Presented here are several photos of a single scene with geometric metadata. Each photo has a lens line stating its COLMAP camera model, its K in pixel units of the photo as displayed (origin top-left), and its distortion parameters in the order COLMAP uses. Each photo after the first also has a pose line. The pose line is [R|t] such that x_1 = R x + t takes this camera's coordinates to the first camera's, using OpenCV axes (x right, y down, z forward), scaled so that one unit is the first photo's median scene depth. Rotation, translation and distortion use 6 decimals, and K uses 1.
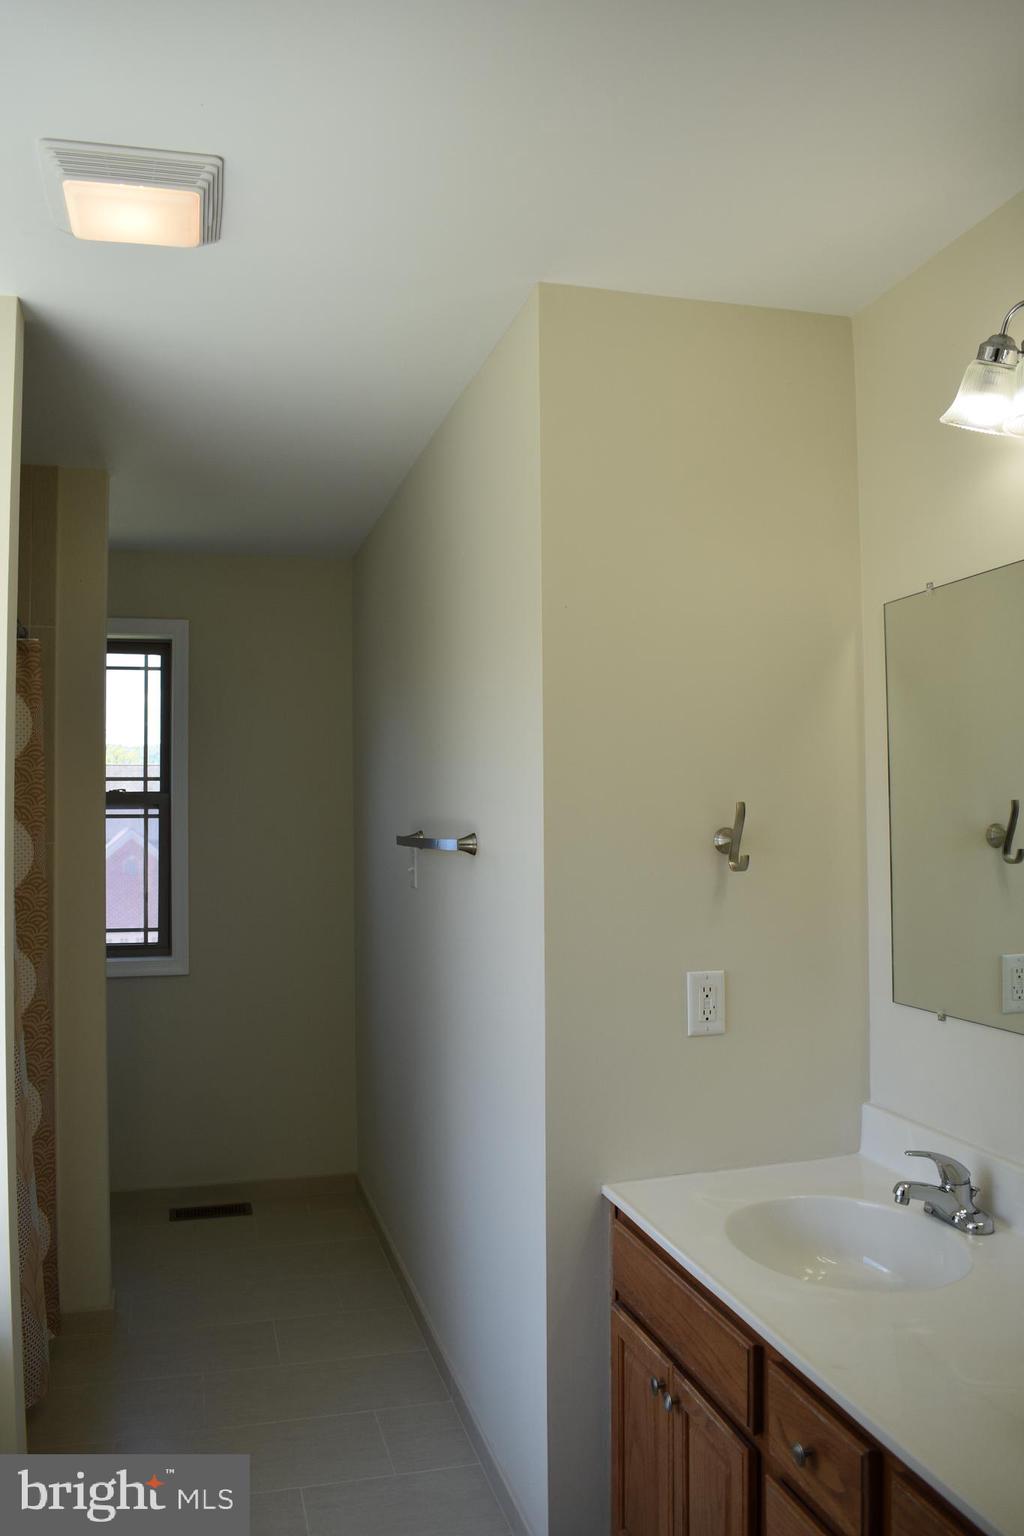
lens RADIAL K [[1208.4, 0, 511.0], [0, 1208.4, 766.6], [0, 0, 1]] dist [-0.098600, 0.020187]
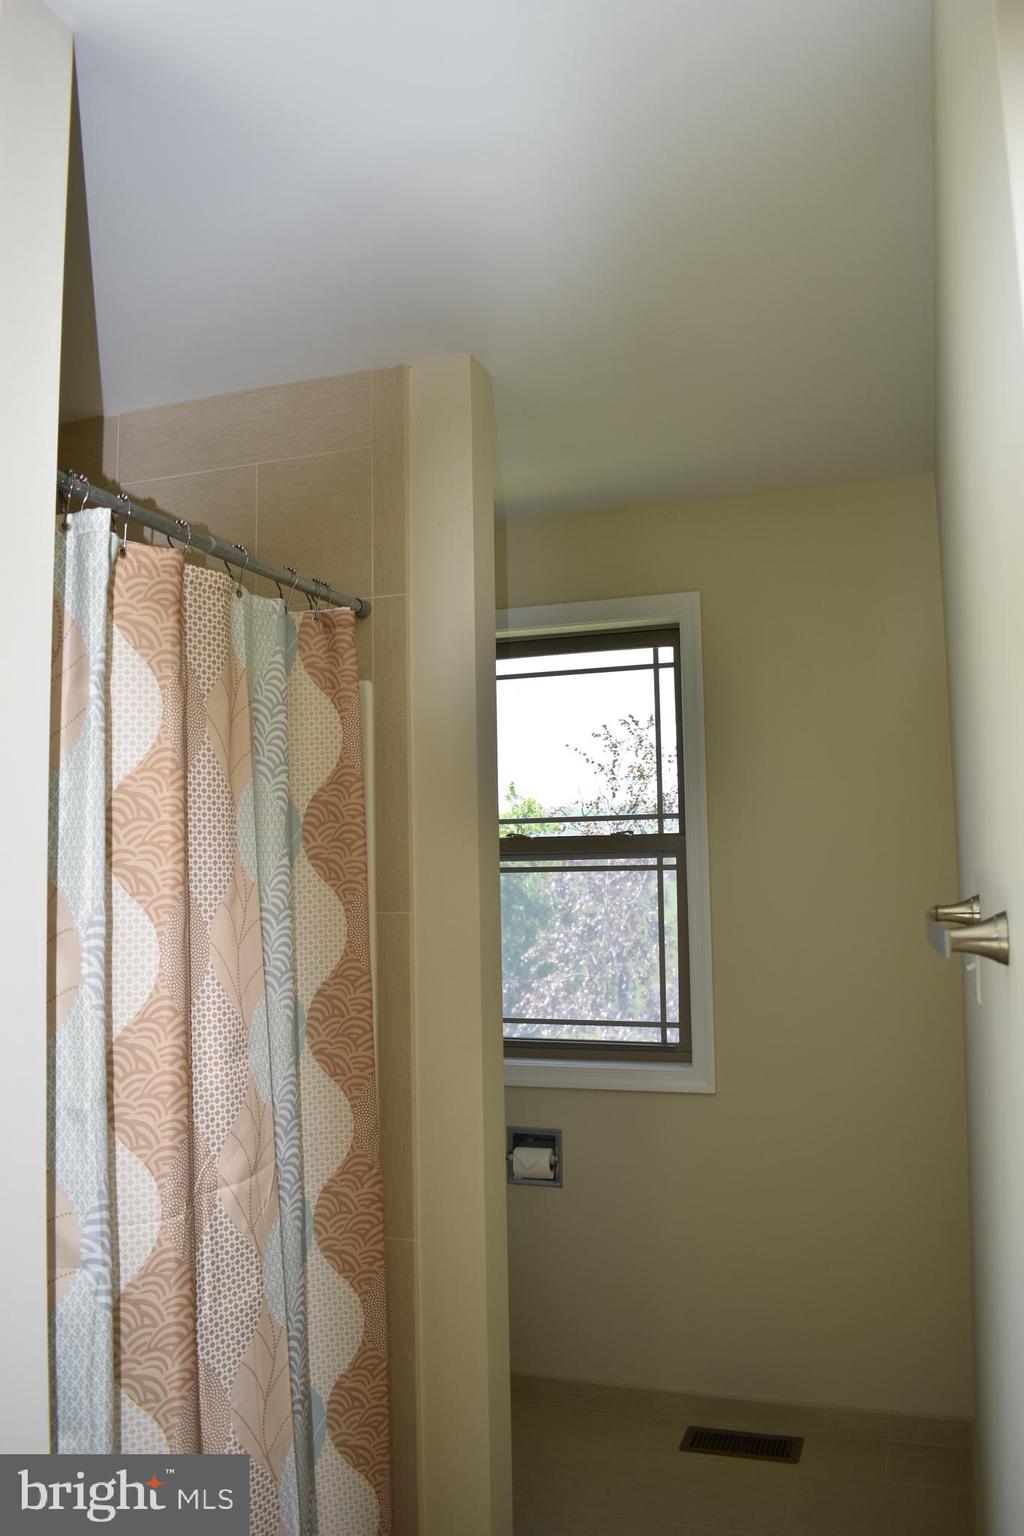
lens RADIAL K [[1208.4, 0, 513.2], [0, 1208.4, 762.0], [0, 0, 1]] dist [-0.098600, 0.020187]
pose [[0.825299, -0.057444, -0.561766, 0.037321], [0.034444, 0.998081, -0.051457, 0.012157], [0.563644, 0.023117, 0.825694, 0.346630]]
